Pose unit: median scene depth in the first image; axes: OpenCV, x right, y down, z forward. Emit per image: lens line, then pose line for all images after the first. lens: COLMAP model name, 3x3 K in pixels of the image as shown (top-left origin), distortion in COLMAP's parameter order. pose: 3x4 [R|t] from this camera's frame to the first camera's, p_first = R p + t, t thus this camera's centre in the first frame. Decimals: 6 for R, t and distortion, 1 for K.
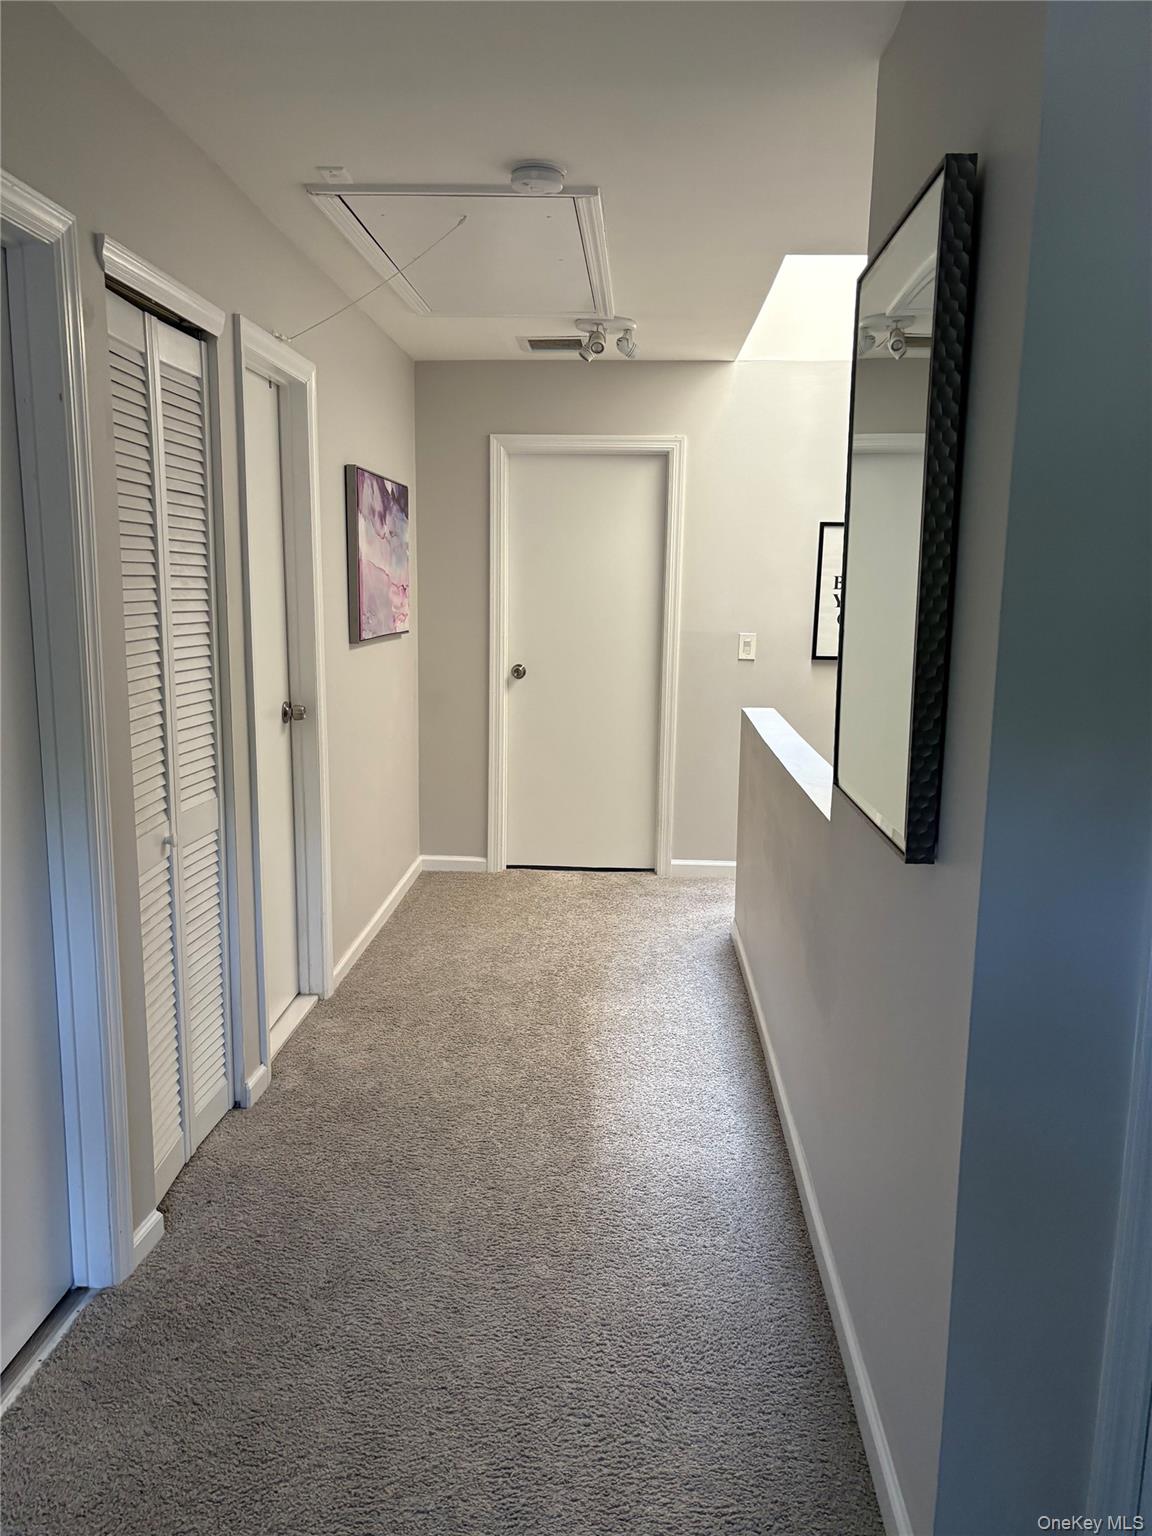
lens RADIAL K [[1155.9, 0, 576.3], [0, 1155.9, 778.4], [0, 0, 1]] dist [0.039594, -0.046228]
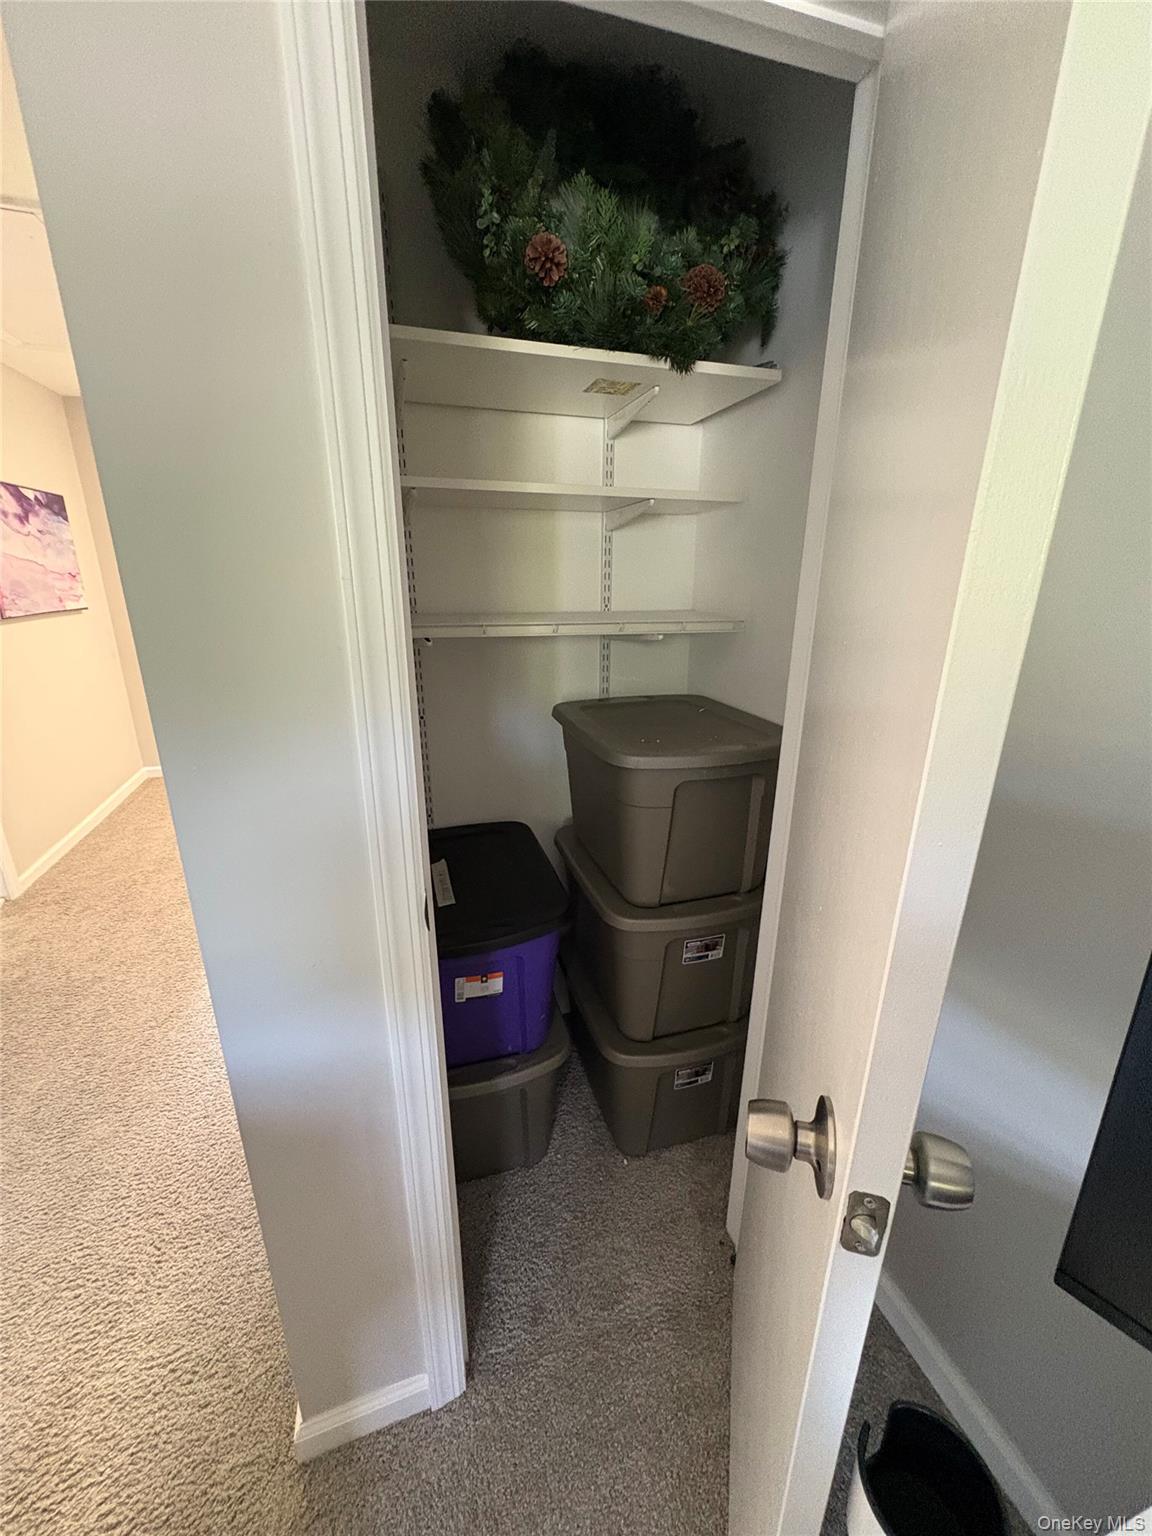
lens RADIAL K [[615.4, 0, 581.5], [0, 615.4, 761.2], [0, 0, 1]] dist [-0.000884, 0.000718]
pose [[0.935453, -0.115752, 0.333960, 0.155587], [0.070195, 0.986875, 0.145431, -0.018161], [-0.346410, -0.112601, 0.931301, 0.134075]]
